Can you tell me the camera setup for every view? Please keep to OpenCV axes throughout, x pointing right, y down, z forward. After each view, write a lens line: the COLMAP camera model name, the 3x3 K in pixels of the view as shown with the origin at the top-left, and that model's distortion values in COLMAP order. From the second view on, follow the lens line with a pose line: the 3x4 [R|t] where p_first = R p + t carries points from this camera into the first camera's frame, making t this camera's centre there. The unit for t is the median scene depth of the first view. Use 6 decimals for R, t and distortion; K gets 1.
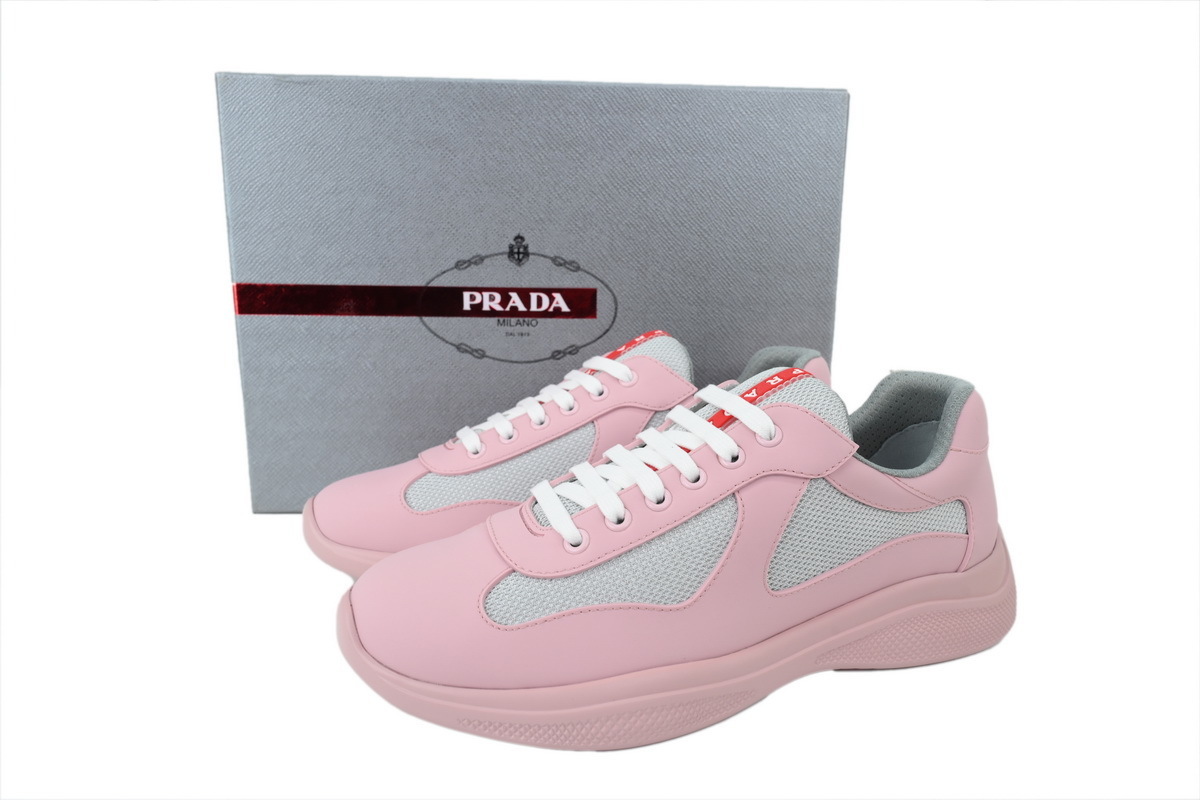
lens RADIAL K [[837.4, 0, 600.0], [0, 837.4, 400.0], [0, 0, 1]] dist [-0.003491, -0.001536]
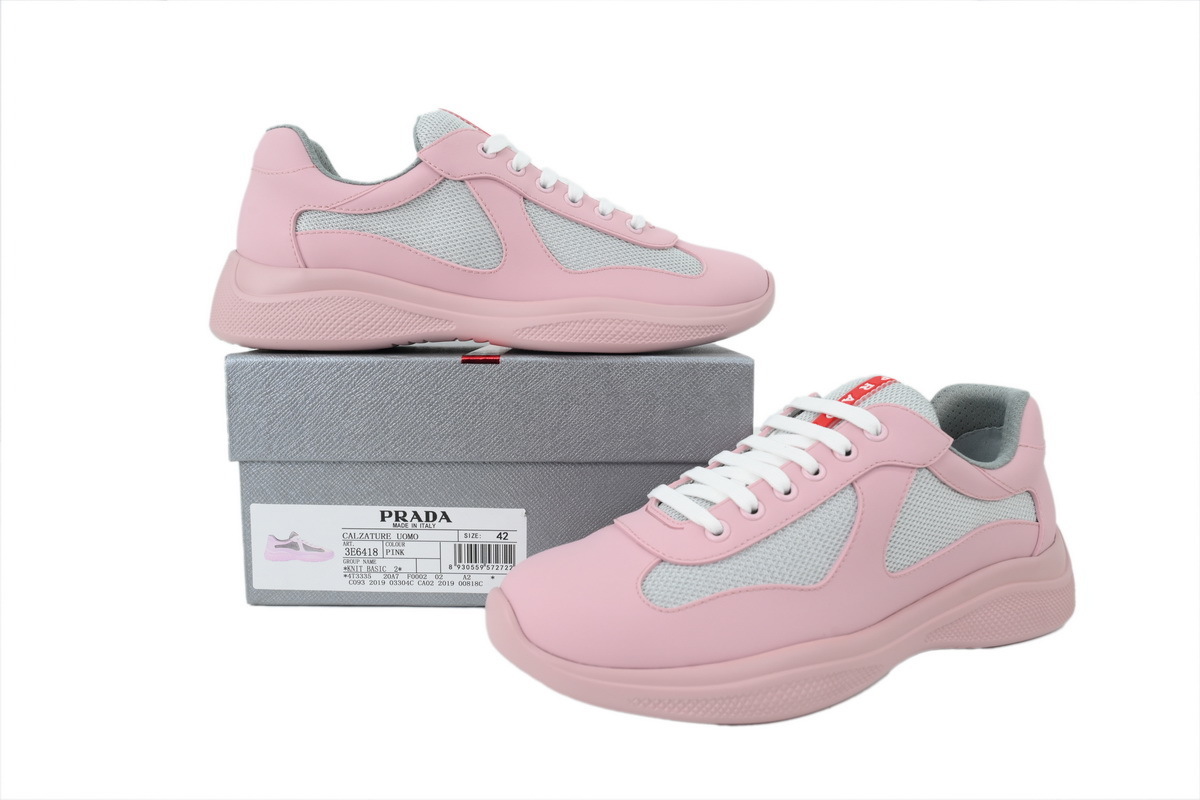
lens RADIAL K [[837.4, 0, 600.0], [0, 837.4, 400.0], [0, 0, 1]] dist [-0.003491, -0.001536]
pose [[0.995361, -0.022813, 0.093464, -0.270538], [0.031169, 0.995548, -0.088949, 0.089771], [-0.091019, 0.091450, 0.991641, -0.072928]]
